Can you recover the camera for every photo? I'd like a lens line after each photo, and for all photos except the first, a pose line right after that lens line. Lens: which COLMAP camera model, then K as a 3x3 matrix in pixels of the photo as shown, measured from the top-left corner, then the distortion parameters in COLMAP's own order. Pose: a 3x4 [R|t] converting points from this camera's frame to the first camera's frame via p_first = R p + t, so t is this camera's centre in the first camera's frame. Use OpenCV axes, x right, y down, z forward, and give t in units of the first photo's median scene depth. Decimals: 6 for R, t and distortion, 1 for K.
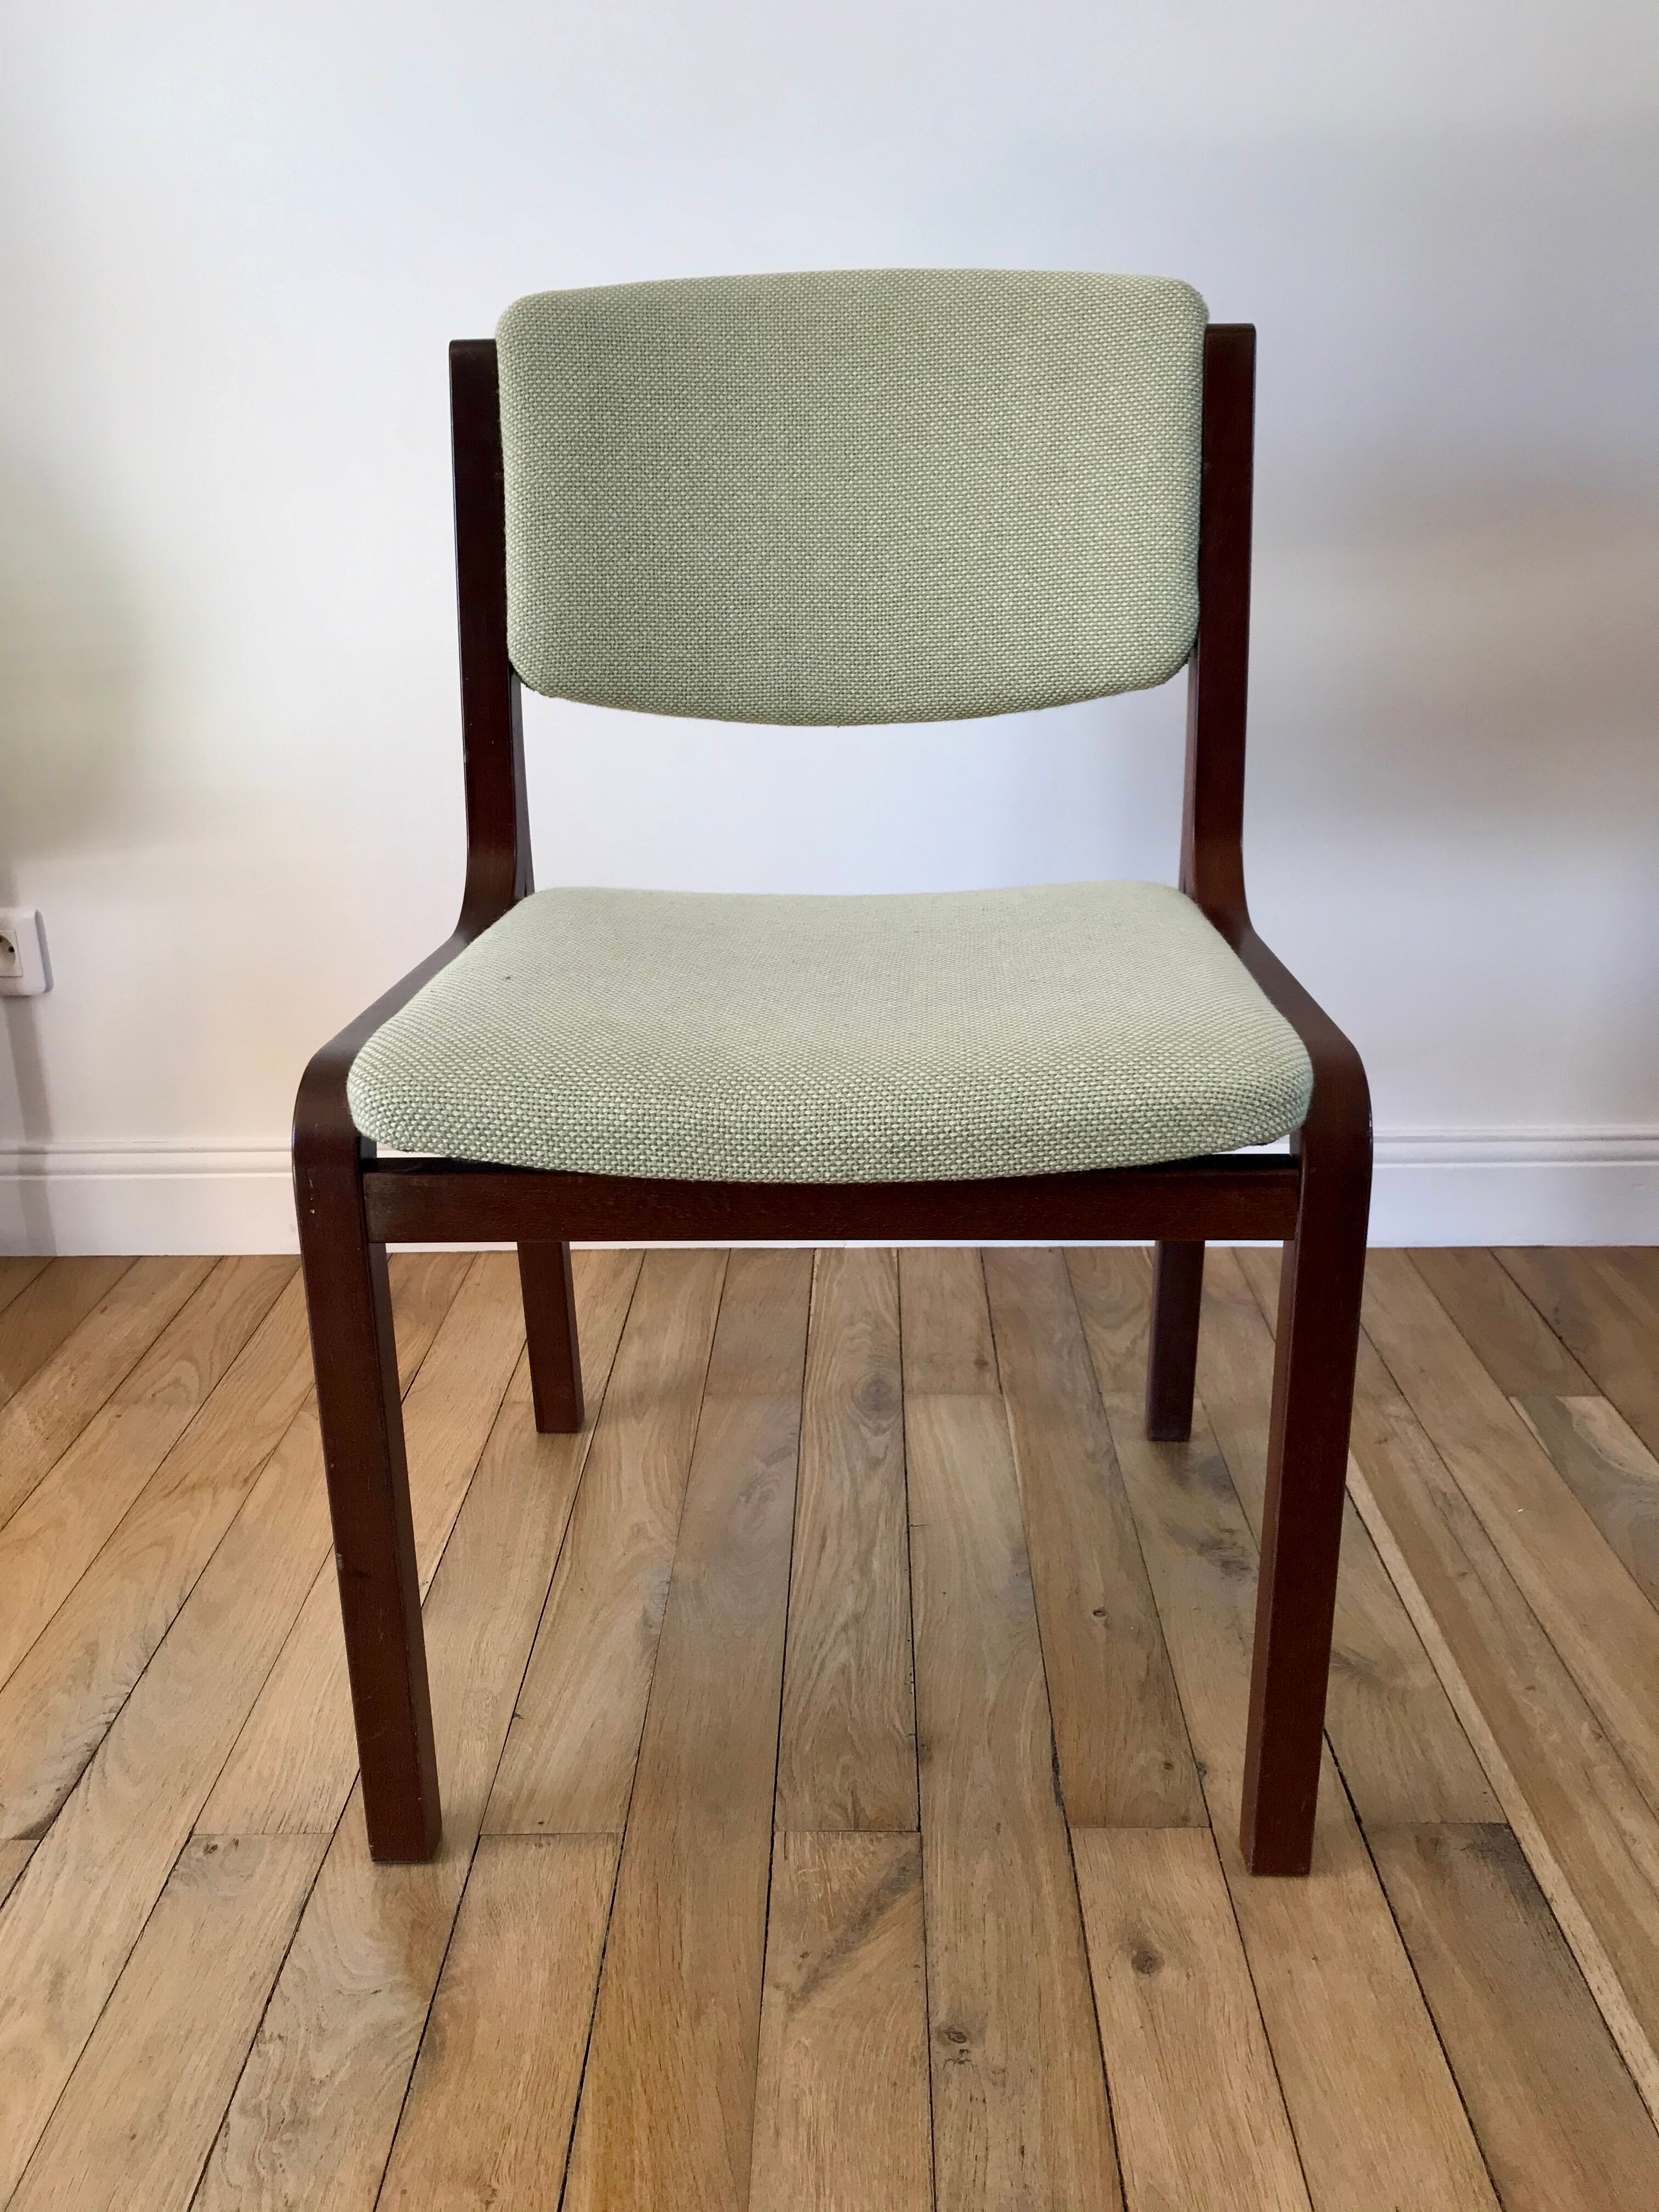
lens RADIAL K [[1785.6, 0, 836.5], [0, 1785.6, 1089.3], [0, 0, 1]] dist [0.032416, -0.018753]
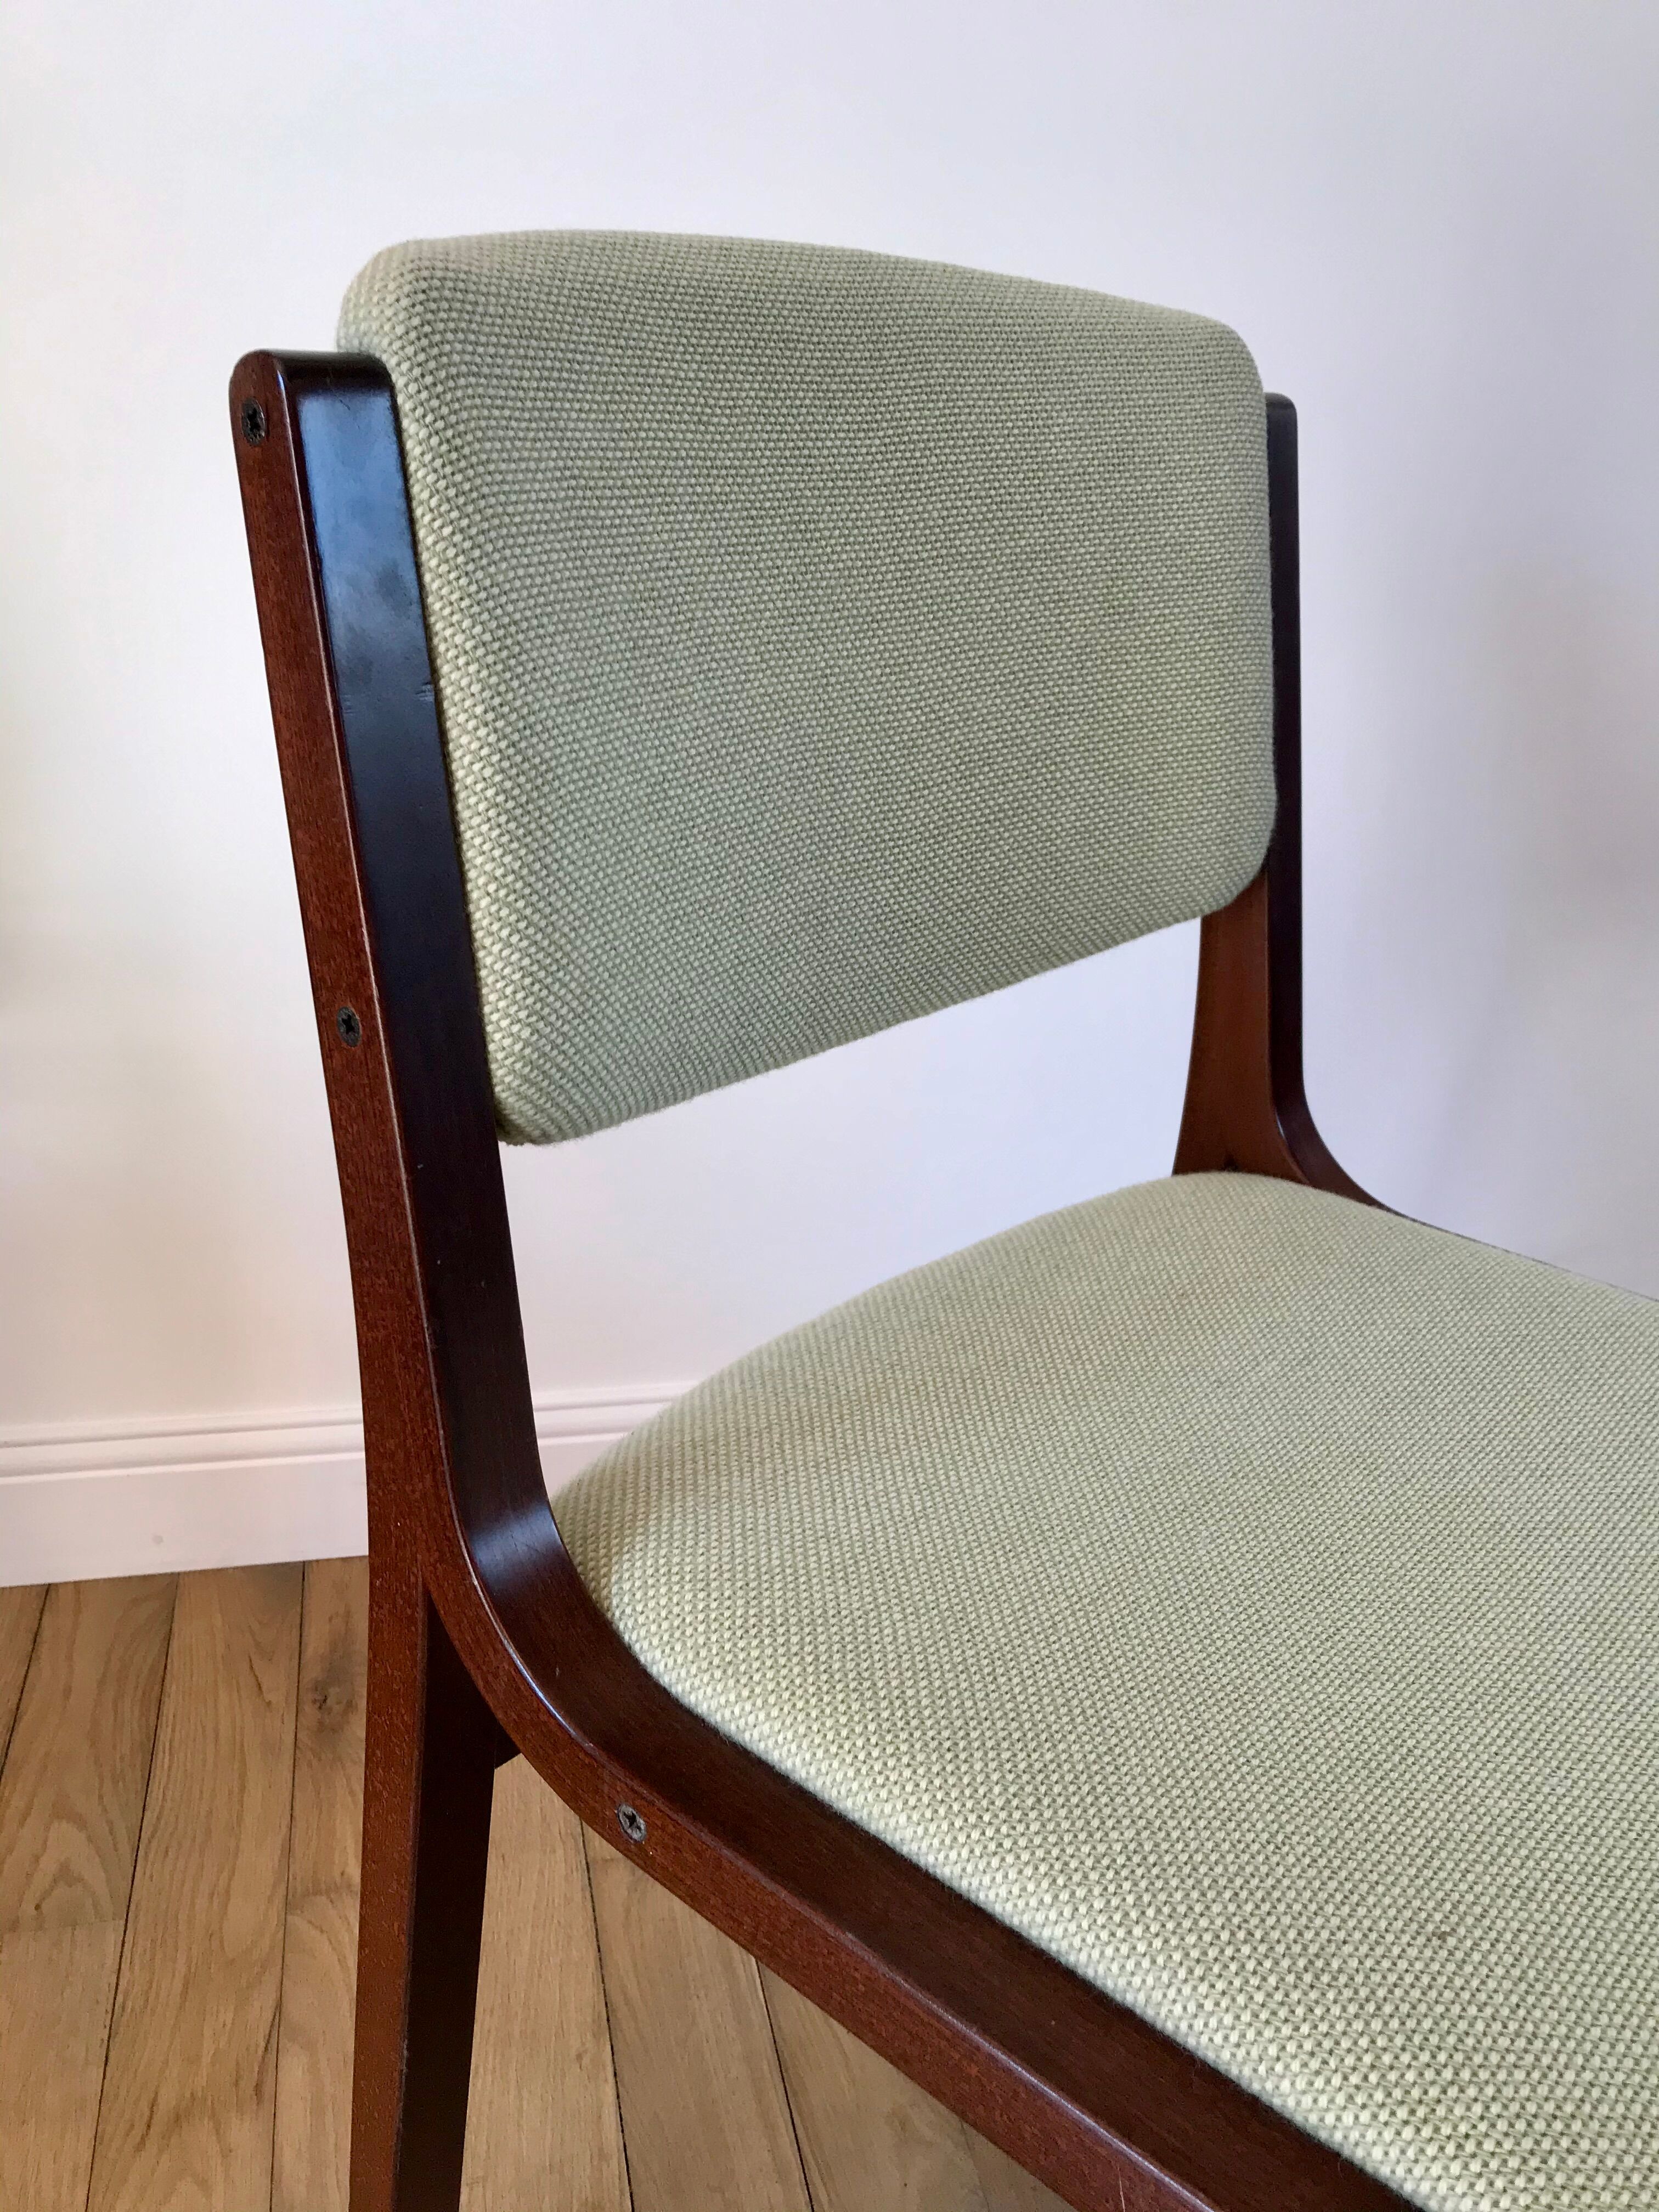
lens RADIAL K [[1785.6, 0, 827.5], [0, 1785.6, 1120.4], [0, 0, 1]] dist [0.032416, -0.018753]
pose [[0.967015, -0.017045, 0.254150, -0.365965], [-0.003906, 0.996649, 0.081702, -0.232266], [-0.254691, -0.080000, 0.963708, 0.441429]]
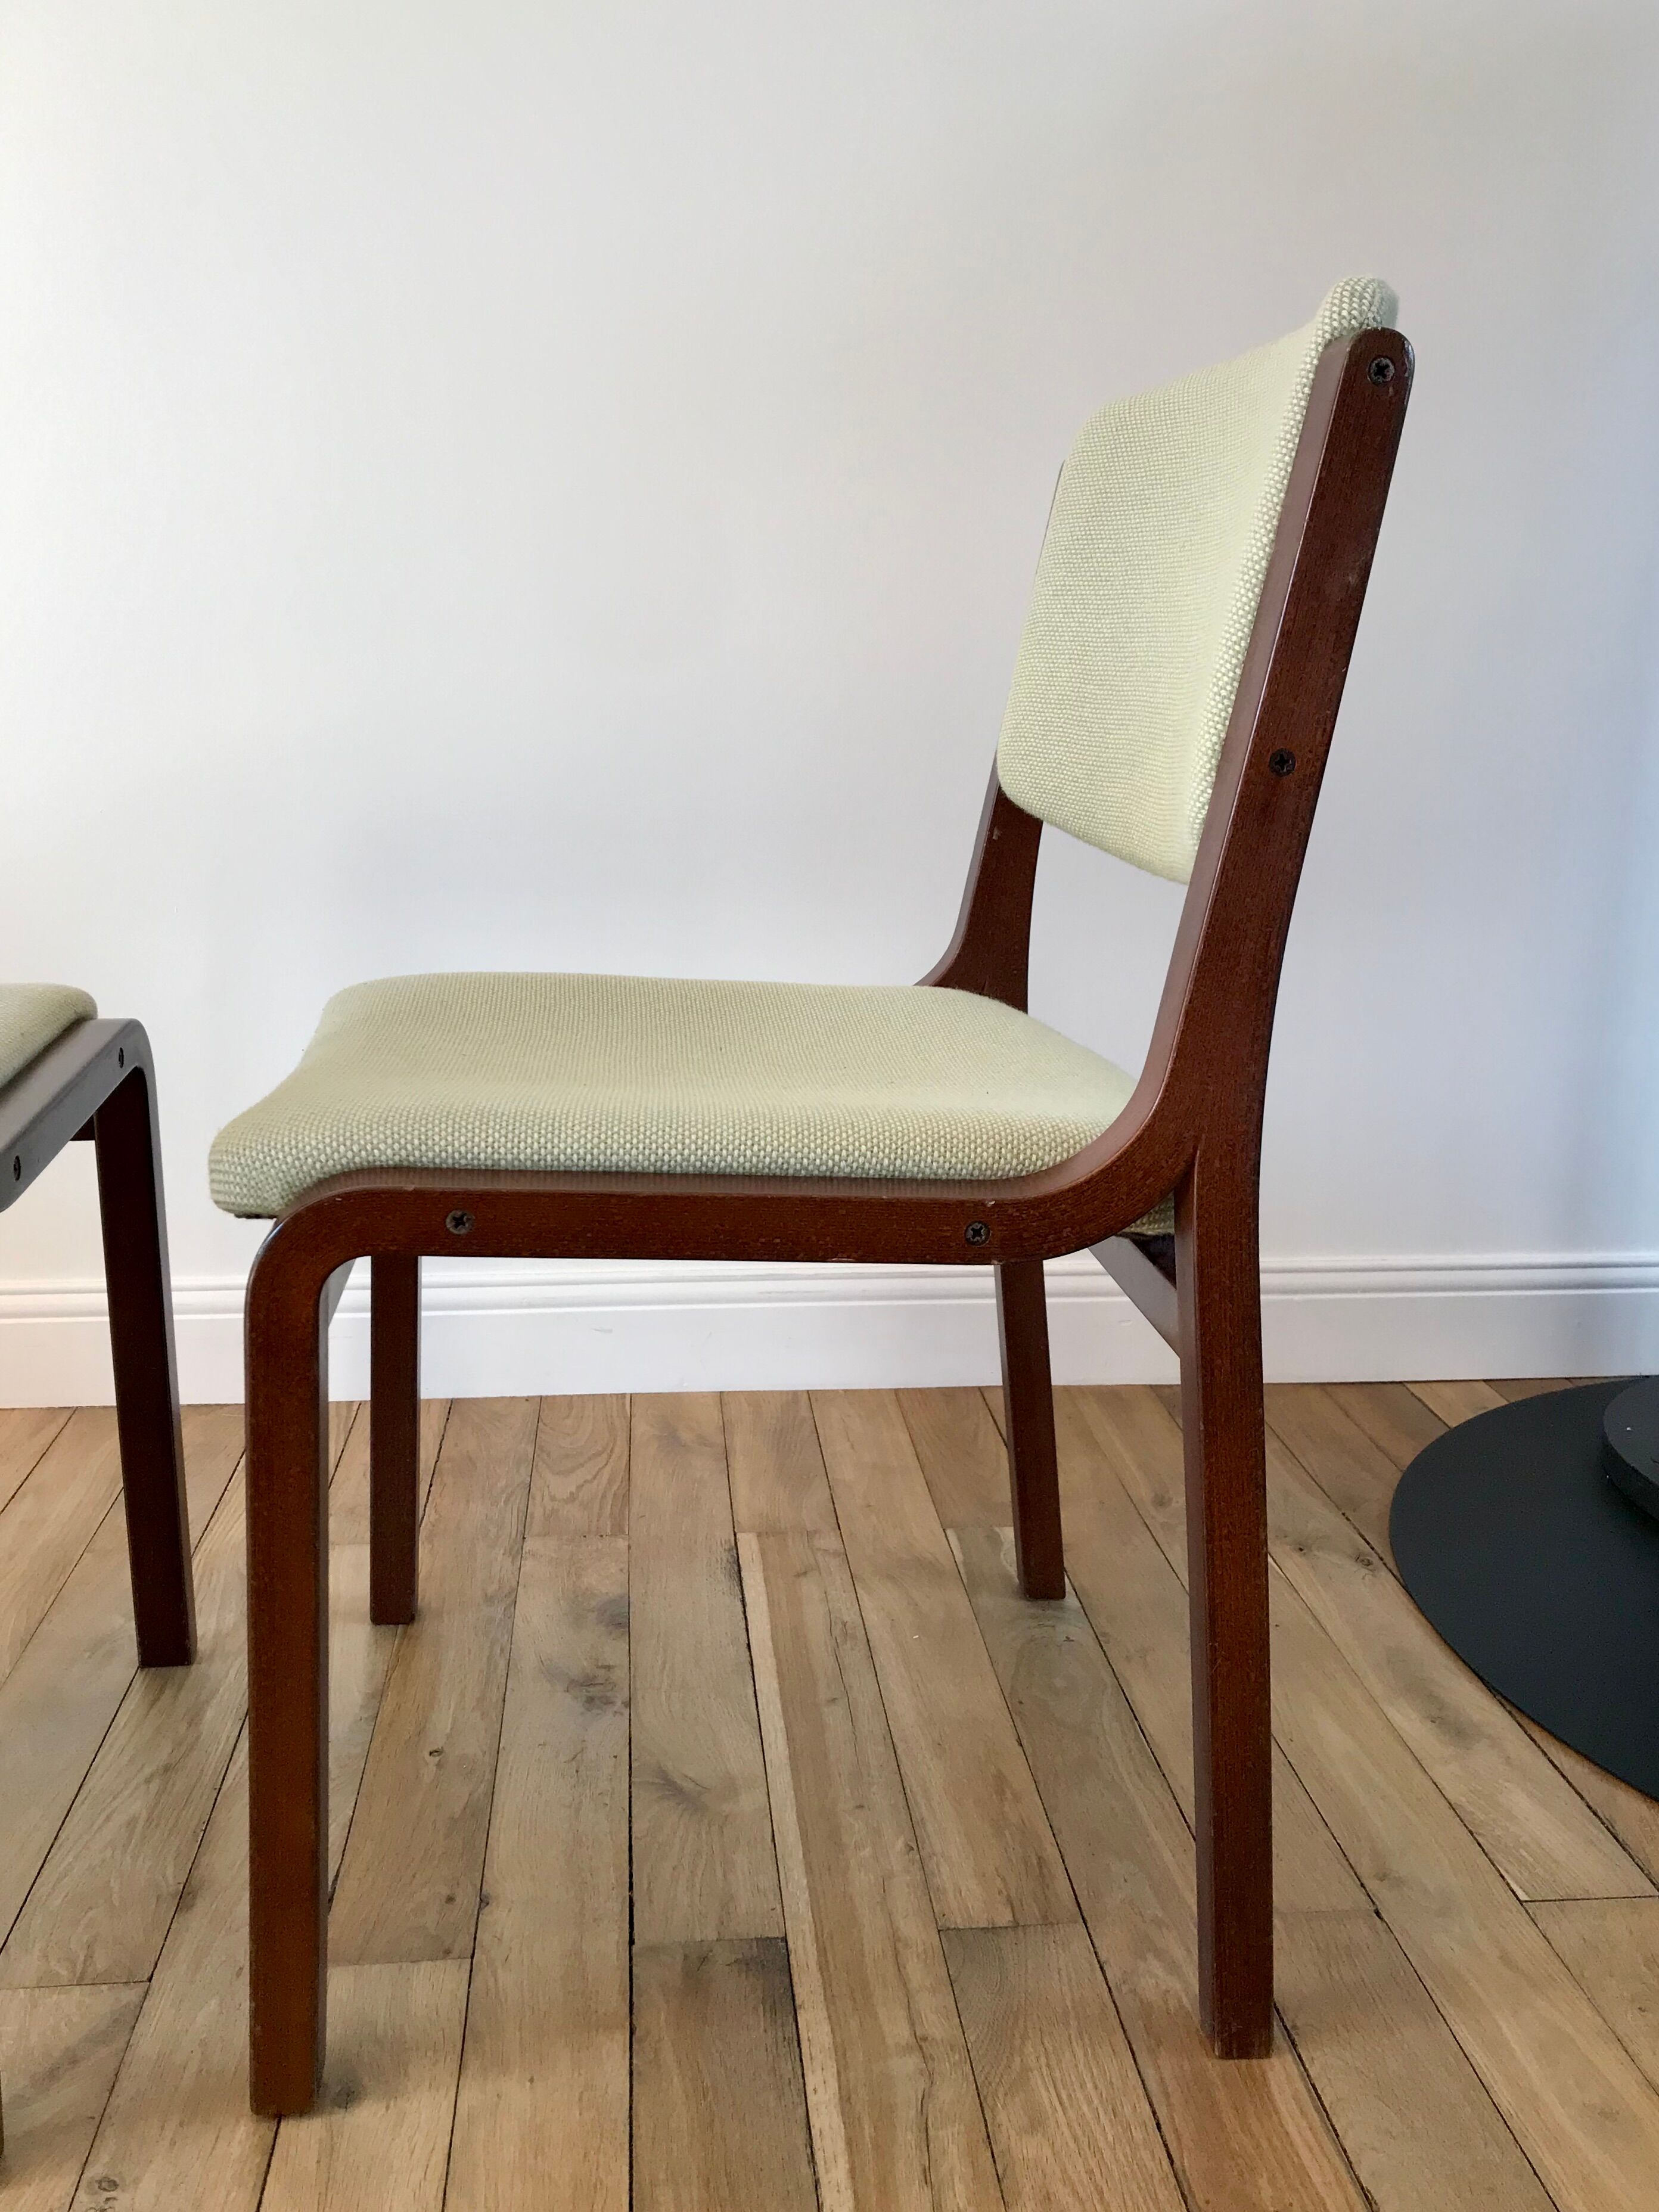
lens RADIAL K [[1945.3, 0, 828.4], [0, 1945.3, 1105.9], [0, 0, 1]] dist [0.043728, -0.036504]
pose [[0.993128, 0.002567, 0.117009, 0.252190], [0.009356, 0.994819, -0.101232, 0.067099], [-0.116663, 0.101631, 0.987958, -0.074678]]
